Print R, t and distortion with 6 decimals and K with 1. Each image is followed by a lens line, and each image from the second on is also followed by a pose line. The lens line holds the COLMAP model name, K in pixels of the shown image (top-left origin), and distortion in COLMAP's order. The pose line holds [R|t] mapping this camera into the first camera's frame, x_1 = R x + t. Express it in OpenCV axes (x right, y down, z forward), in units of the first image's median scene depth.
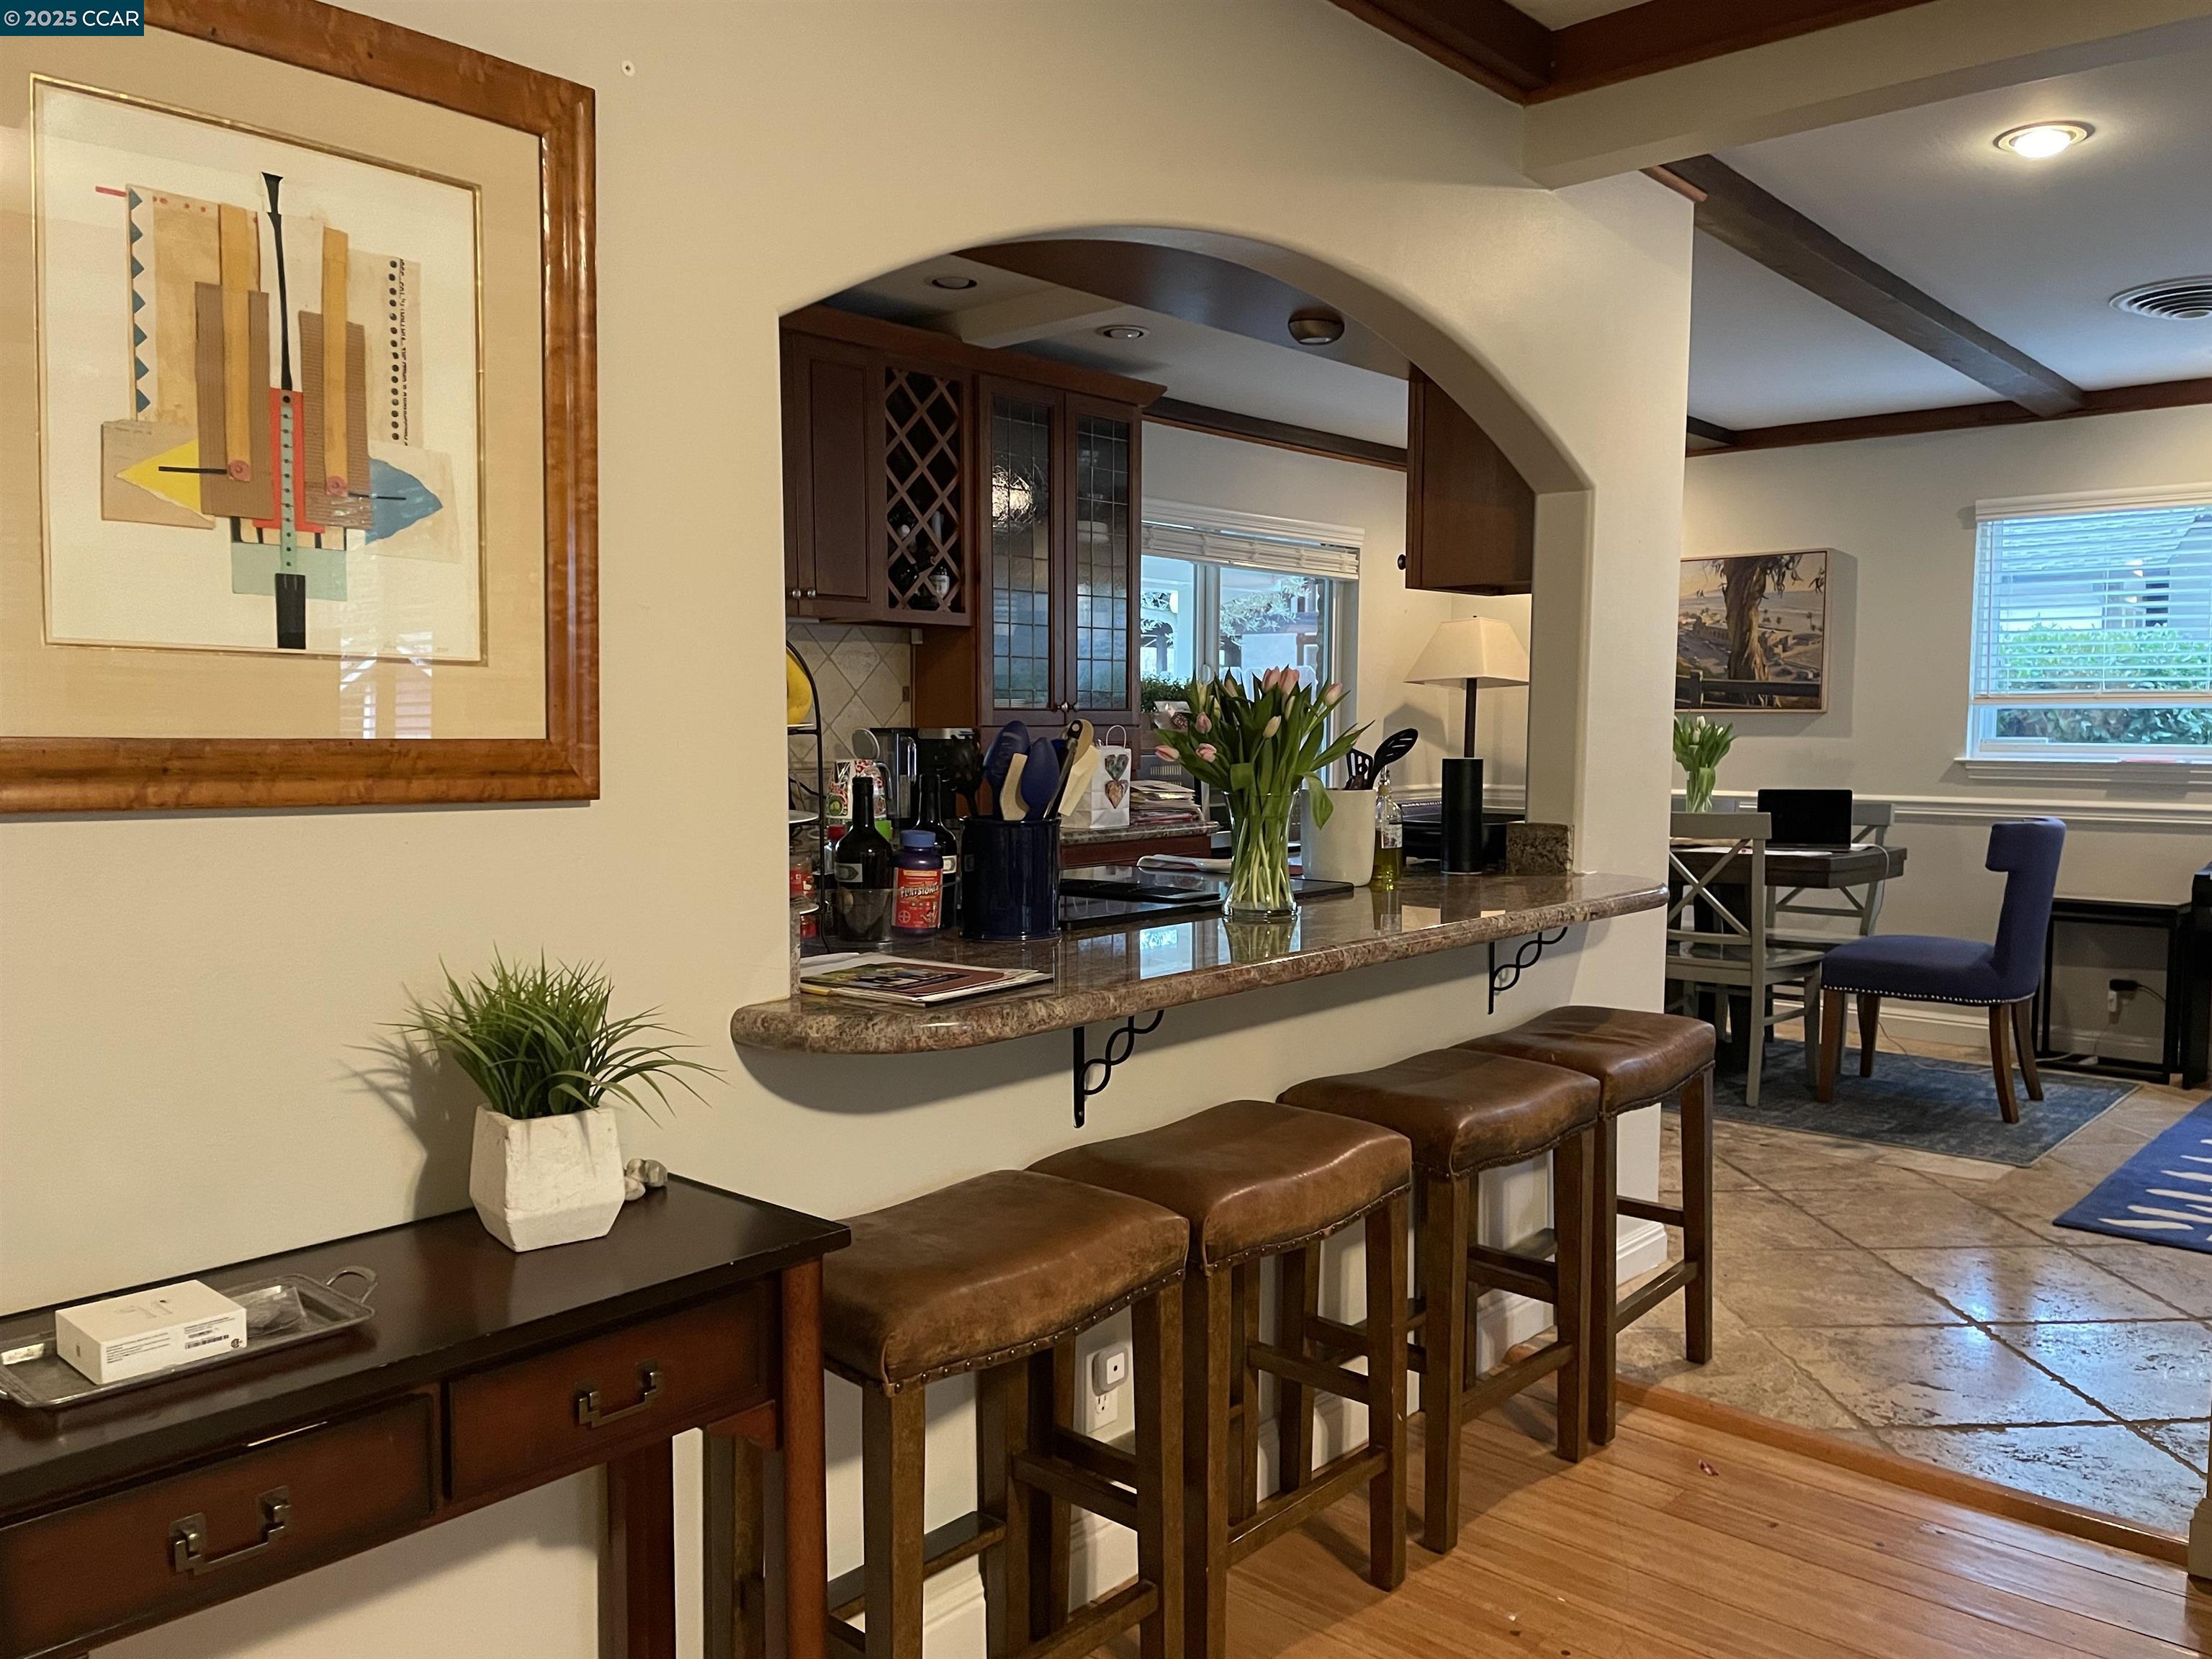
lens RADIAL K [[1684.5, 0, 1103.9], [0, 1684.5, 821.6], [0, 0, 1]] dist [0.070012, -0.091512]
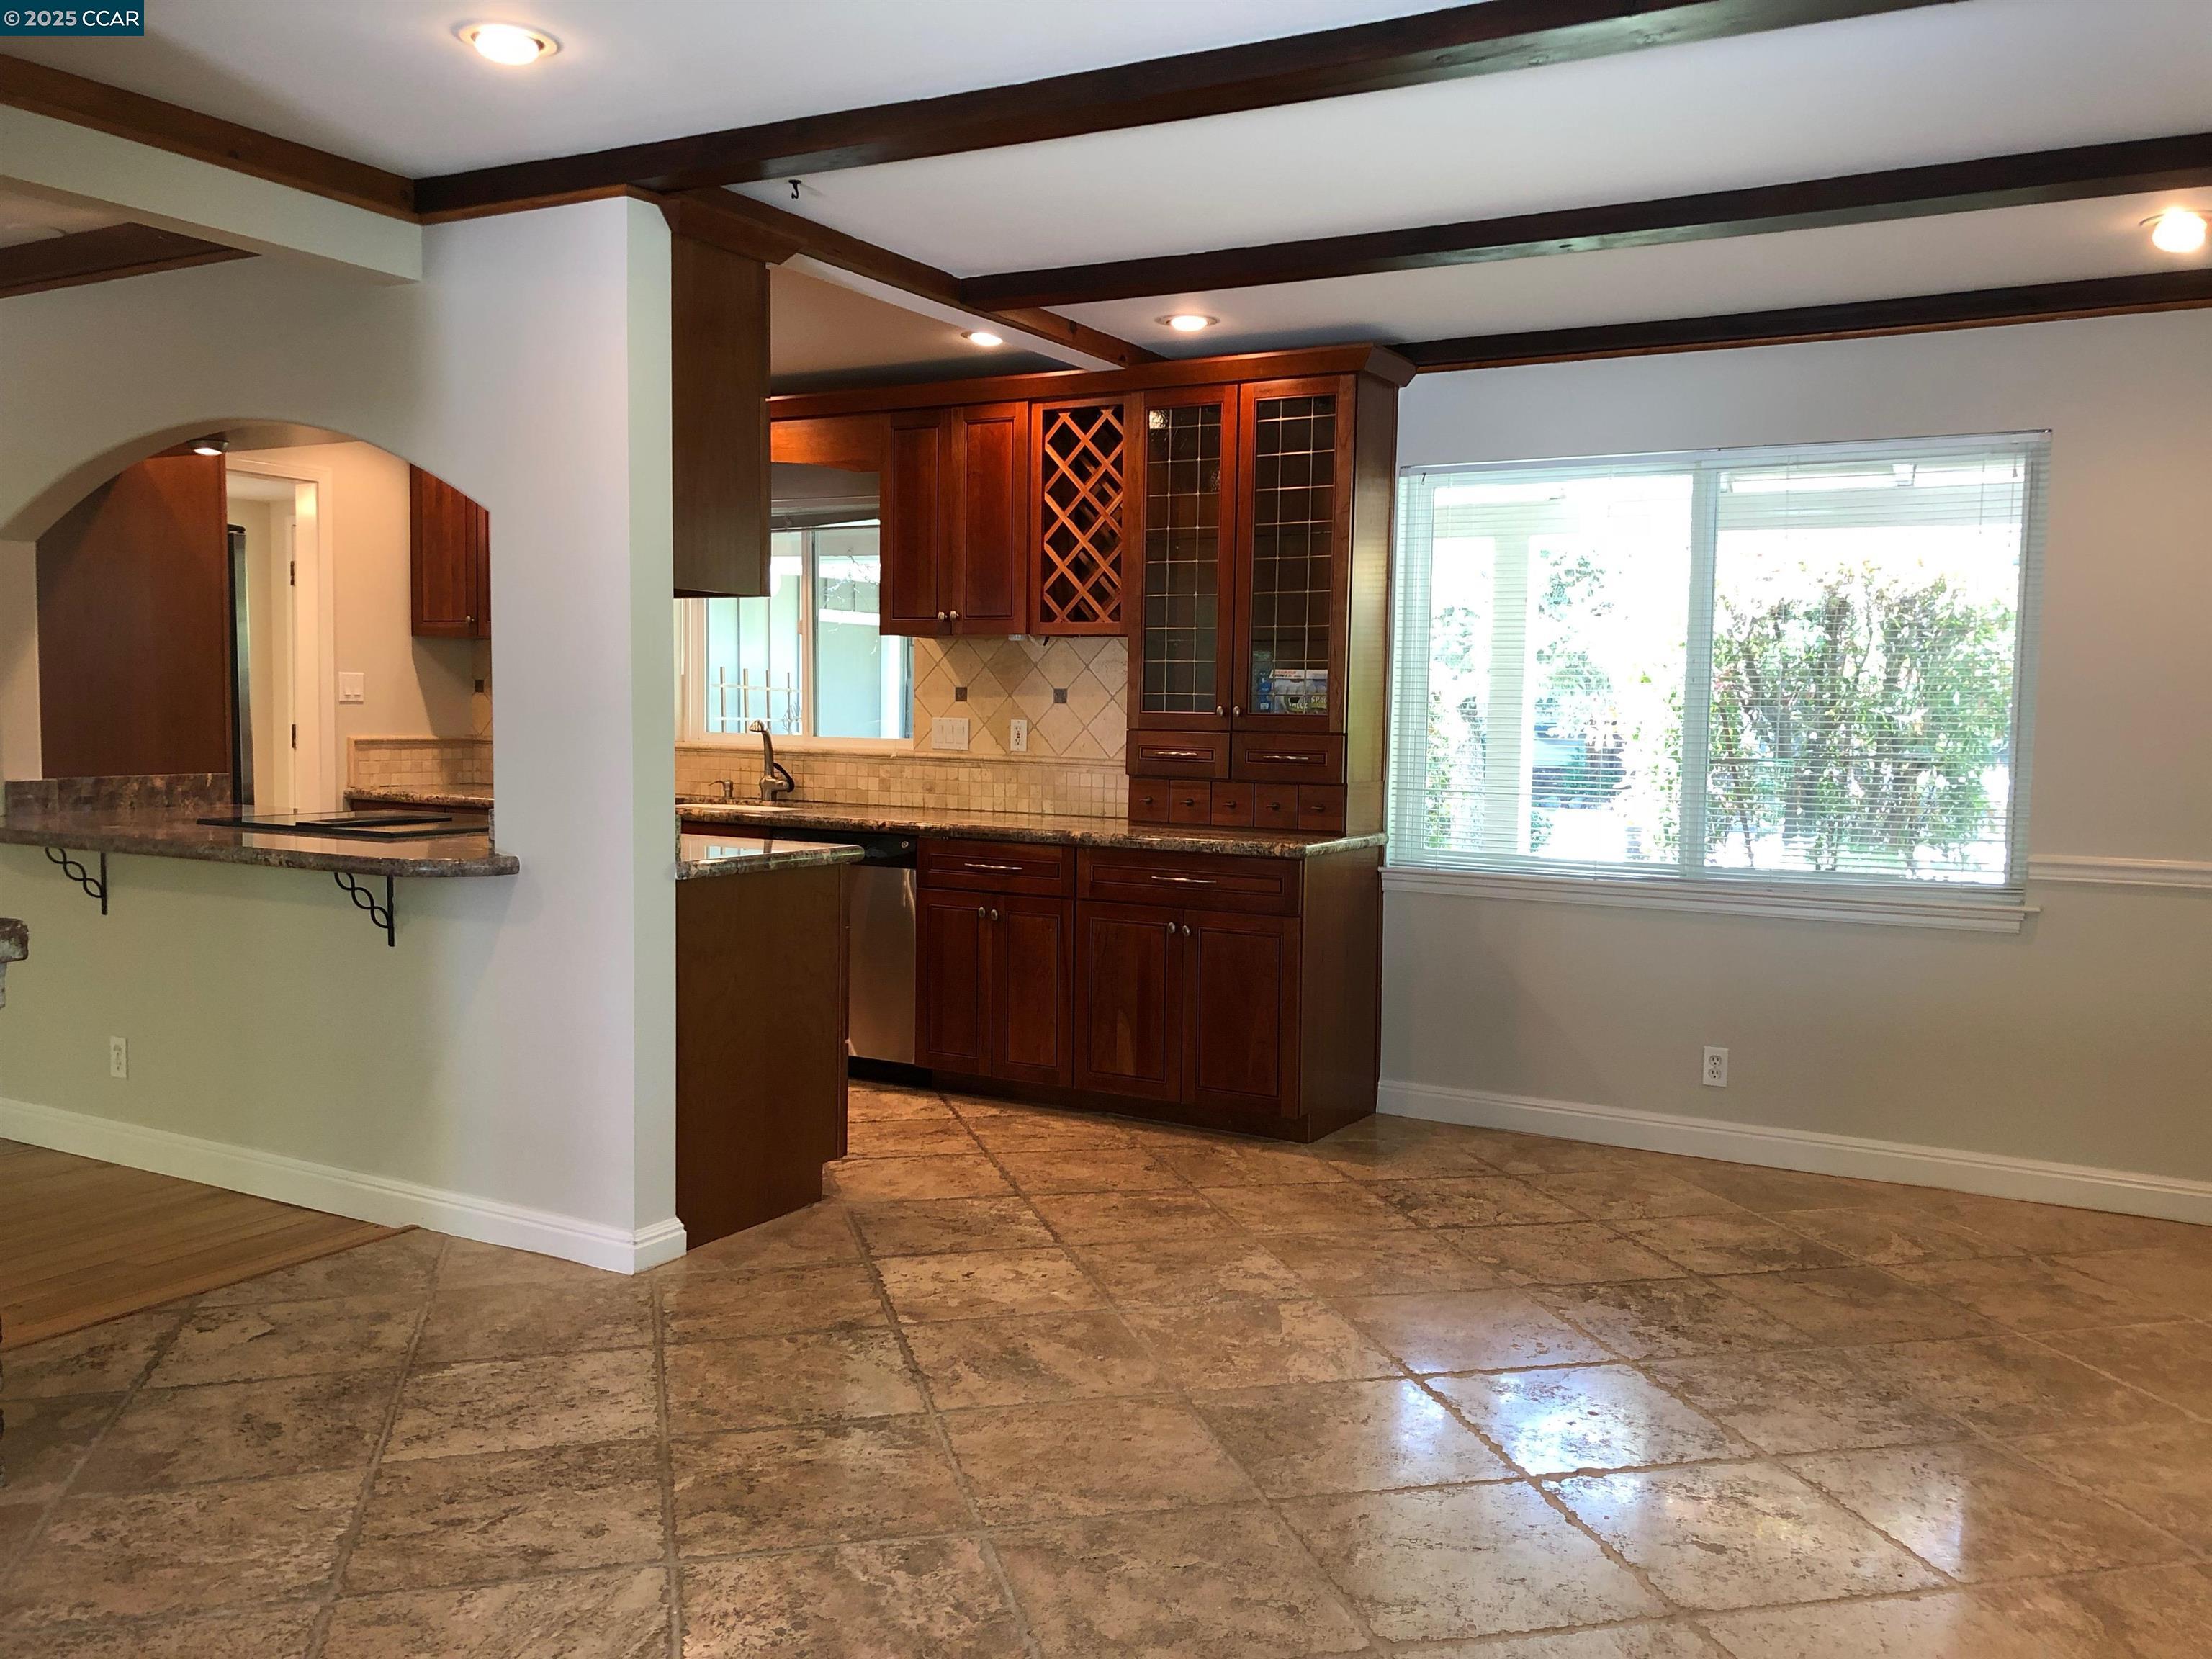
lens RADIAL K [[1828.2, 0, 1104.6], [0, 1828.2, 832.6], [0, 0, 1]] dist [-0.004514, 0.001254]
pose [[0.209119, 0.073282, -0.975141, 1.365047], [-0.088683, 0.994500, 0.055719, -0.066815], [0.973861, 0.074827, 0.214467, 1.023301]]
